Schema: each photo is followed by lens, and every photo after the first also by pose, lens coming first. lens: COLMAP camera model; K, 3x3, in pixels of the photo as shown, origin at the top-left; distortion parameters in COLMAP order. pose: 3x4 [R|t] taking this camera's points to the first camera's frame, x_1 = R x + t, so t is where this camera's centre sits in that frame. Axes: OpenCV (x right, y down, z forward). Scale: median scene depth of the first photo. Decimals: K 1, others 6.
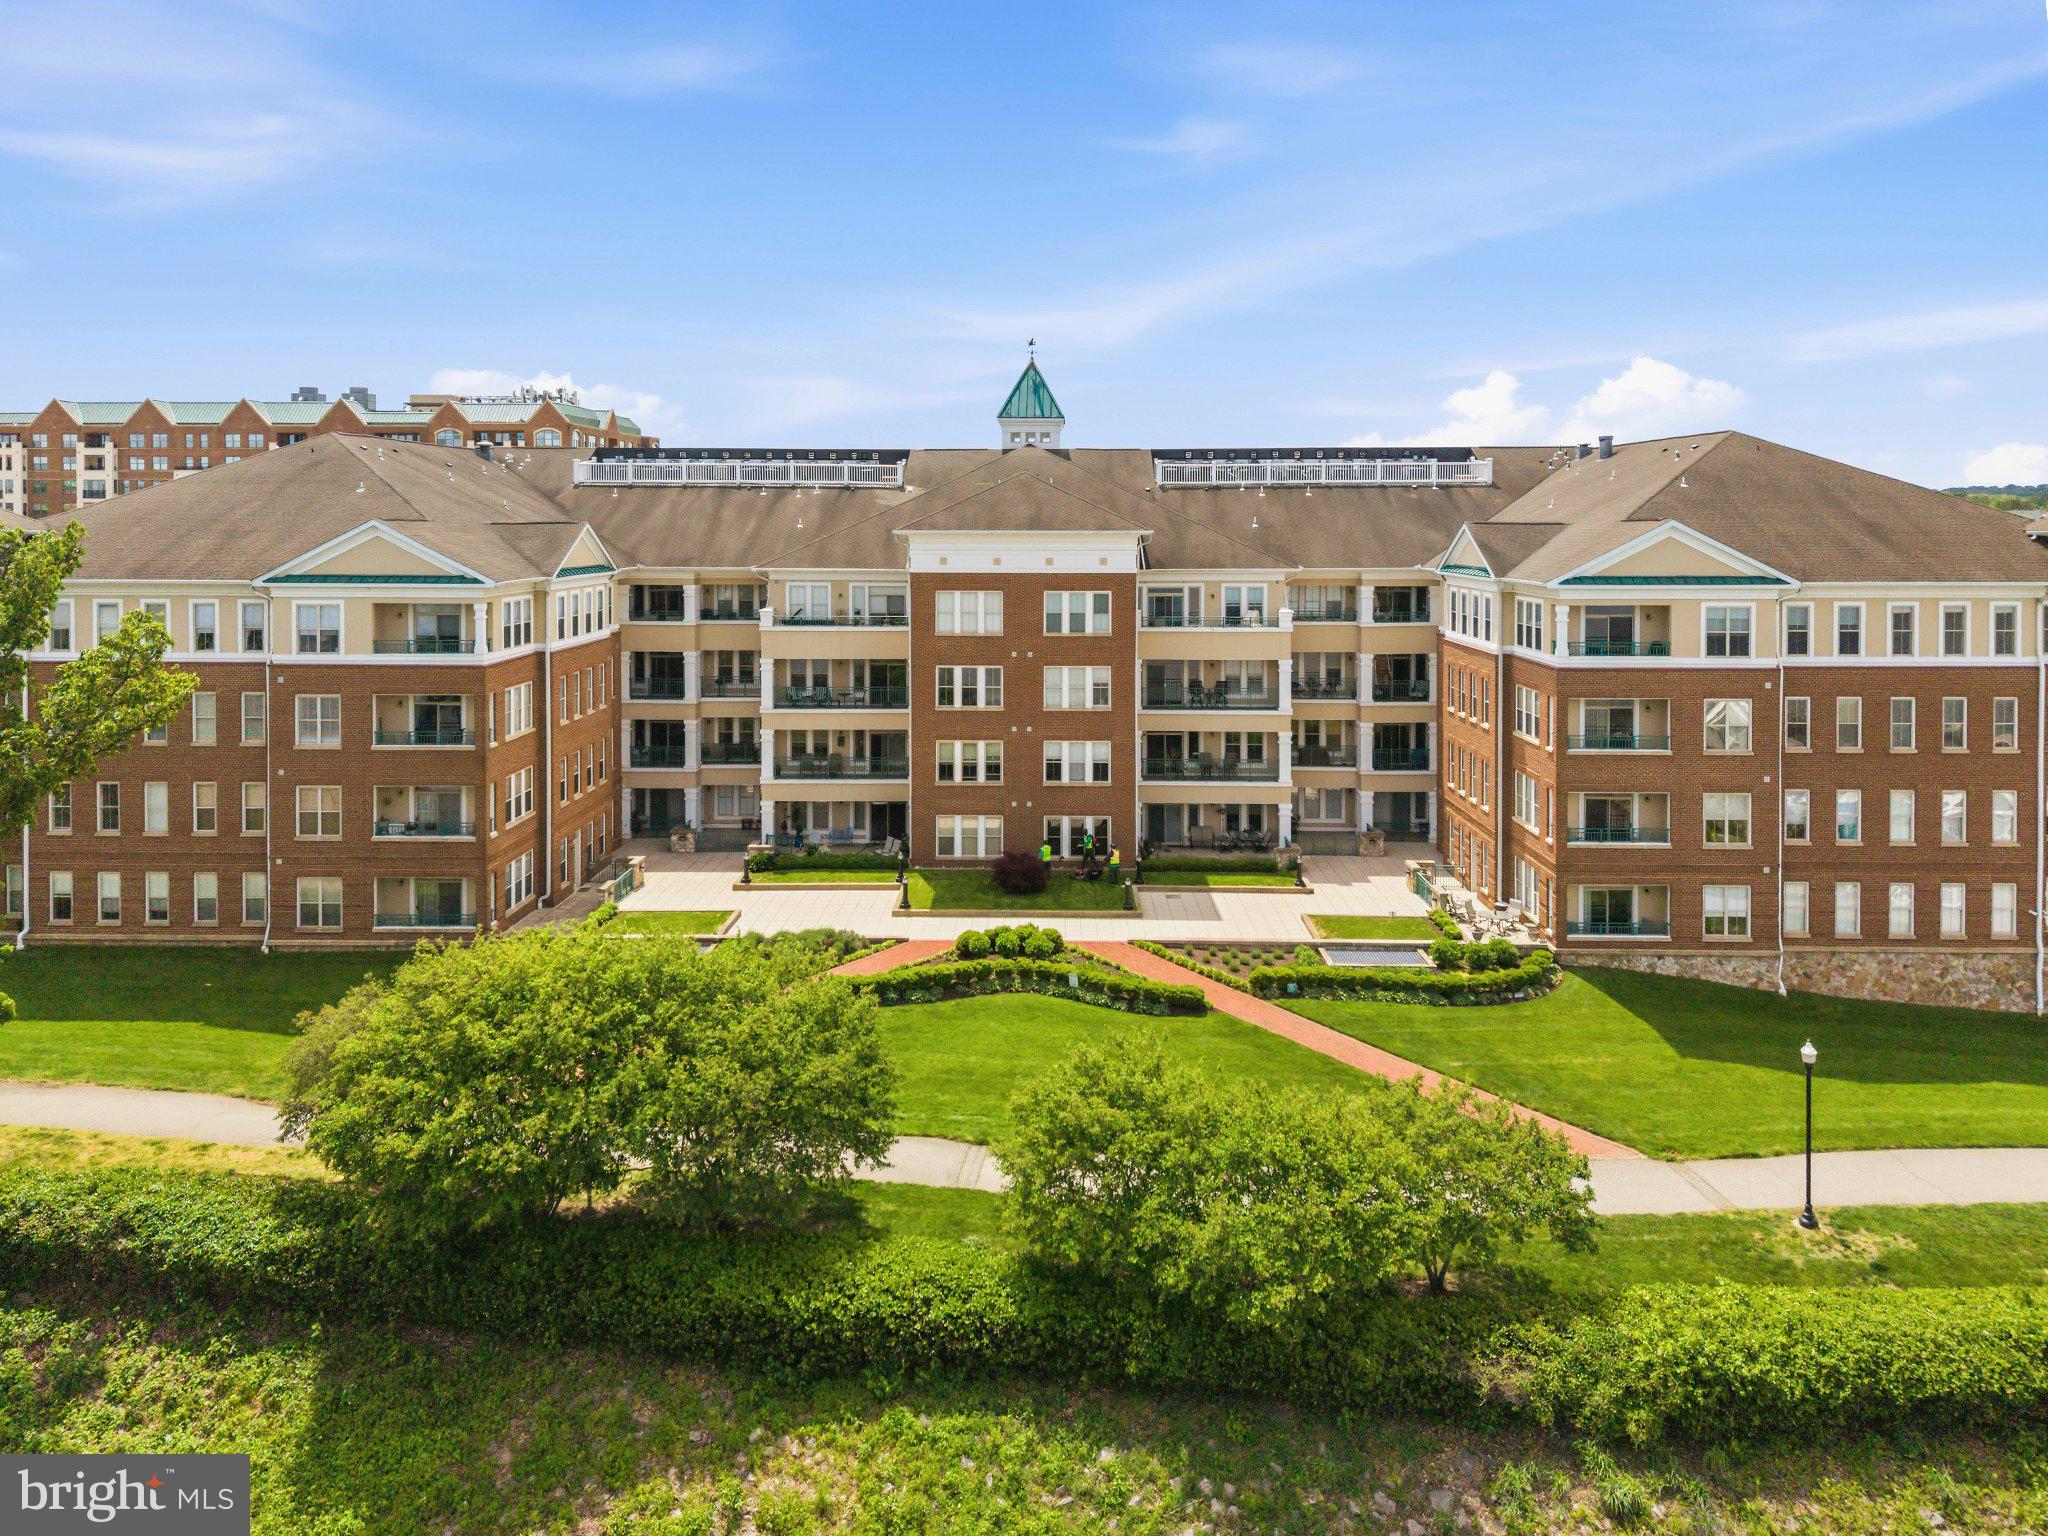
lens RADIAL K [[1467.2, 0, 770.1], [0, 1467.2, 721.7], [0, 0, 1]] dist [-0.001774, 0.000426]
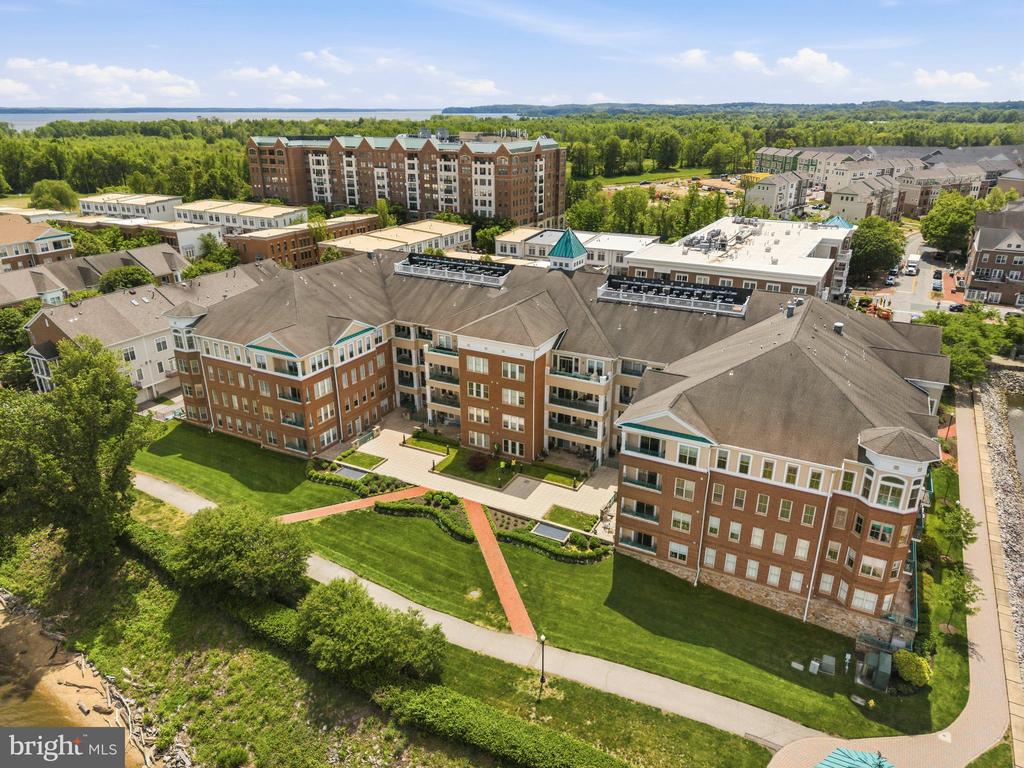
lens RADIAL K [[701.1, 0, 518.1], [0, 701.1, 400.5], [0, 0, 1]] dist [0.008052, 0.001107]
pose [[0.891332, 0.179812, -0.416166, 0.855465], [-0.008032, 0.924098, 0.382071, -0.577515], [0.453279, -0.337209, 0.825123, -0.055525]]
